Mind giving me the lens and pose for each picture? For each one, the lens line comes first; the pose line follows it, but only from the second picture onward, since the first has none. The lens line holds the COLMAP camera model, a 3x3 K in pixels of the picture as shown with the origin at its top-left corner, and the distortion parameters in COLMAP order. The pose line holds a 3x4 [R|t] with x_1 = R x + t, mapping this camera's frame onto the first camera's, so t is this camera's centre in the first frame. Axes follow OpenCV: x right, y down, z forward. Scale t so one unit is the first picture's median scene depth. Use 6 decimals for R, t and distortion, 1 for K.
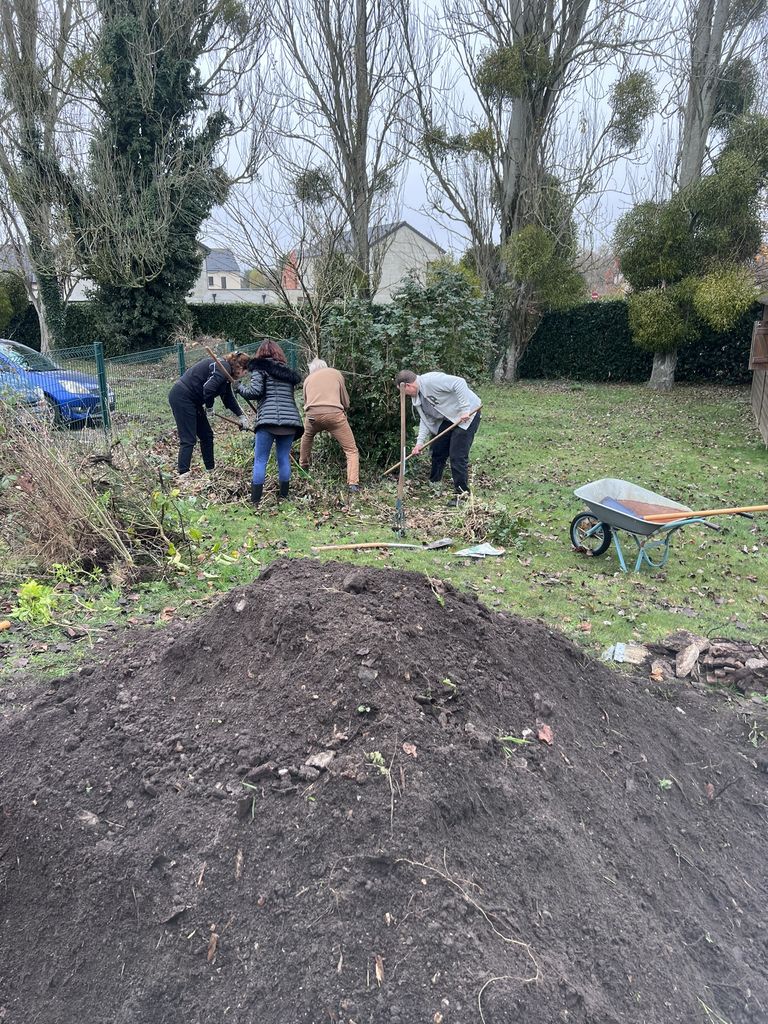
lens RADIAL K [[778.8, 0, 387.3], [0, 778.8, 512.9], [0, 0, 1]] dist [0.036311, -0.046070]
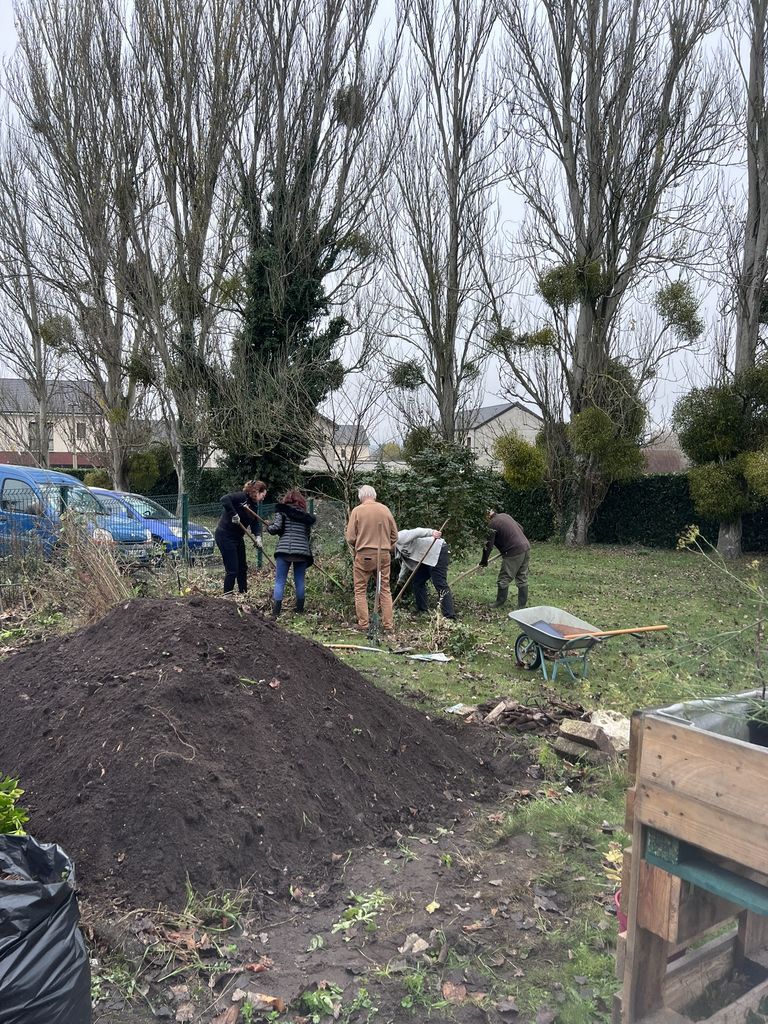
lens RADIAL K [[778.8, 0, 383.0], [0, 778.8, 512.9], [0, 0, 1]] dist [0.036311, -0.046070]
pose [[0.983697, 0.025863, -0.177964, 0.083735], [-0.063091, 0.976337, -0.206848, 0.027960], [0.168403, 0.214703, 0.962051, -0.084623]]
